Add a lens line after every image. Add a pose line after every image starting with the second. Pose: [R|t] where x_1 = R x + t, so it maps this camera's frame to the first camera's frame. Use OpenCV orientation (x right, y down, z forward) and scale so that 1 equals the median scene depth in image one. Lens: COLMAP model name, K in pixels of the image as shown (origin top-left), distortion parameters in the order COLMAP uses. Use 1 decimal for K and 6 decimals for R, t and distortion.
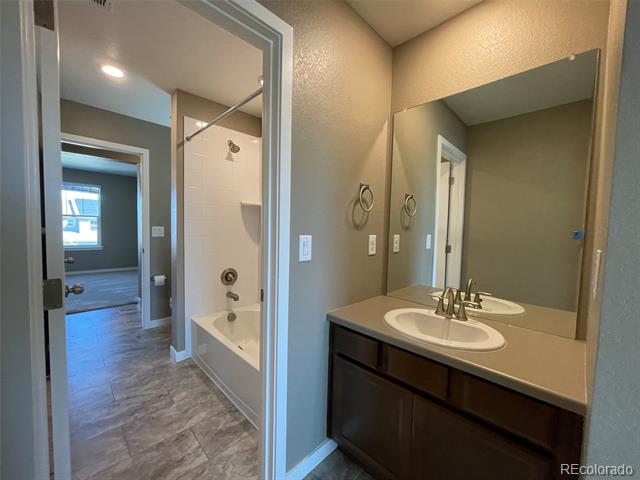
lens RADIAL K [[256.0, 0, 324.3], [0, 256.0, 237.0], [0, 0, 1]] dist [0.002942, 0.000248]
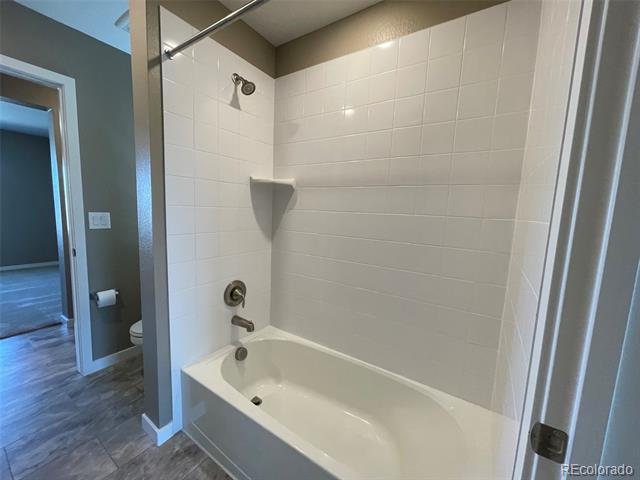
lens RADIAL K [[256.0, 0, 319.1], [0, 256.0, 239.4], [0, 0, 1]] dist [0.002942, 0.000248]
pose [[0.982236, -0.003136, 0.187625, -0.282737], [-0.008617, 0.998052, 0.061797, -0.022146], [-0.187453, -0.062316, 0.980295, 0.333508]]
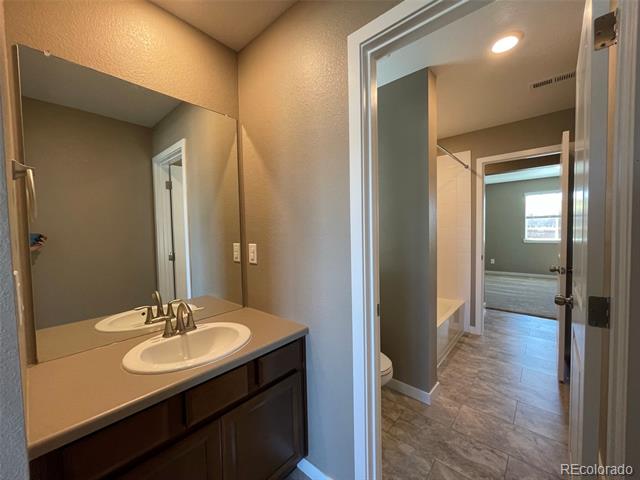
lens RADIAL K [[256.0, 0, 324.8], [0, 256.0, 244.6], [0, 0, 1]] dist [0.002942, 0.000248]
pose [[-0.069237, -0.046255, 0.996527, -1.193949], [0.081473, 0.995325, 0.051860, -0.057447], [-0.994268, 0.084781, -0.065145, 1.213015]]
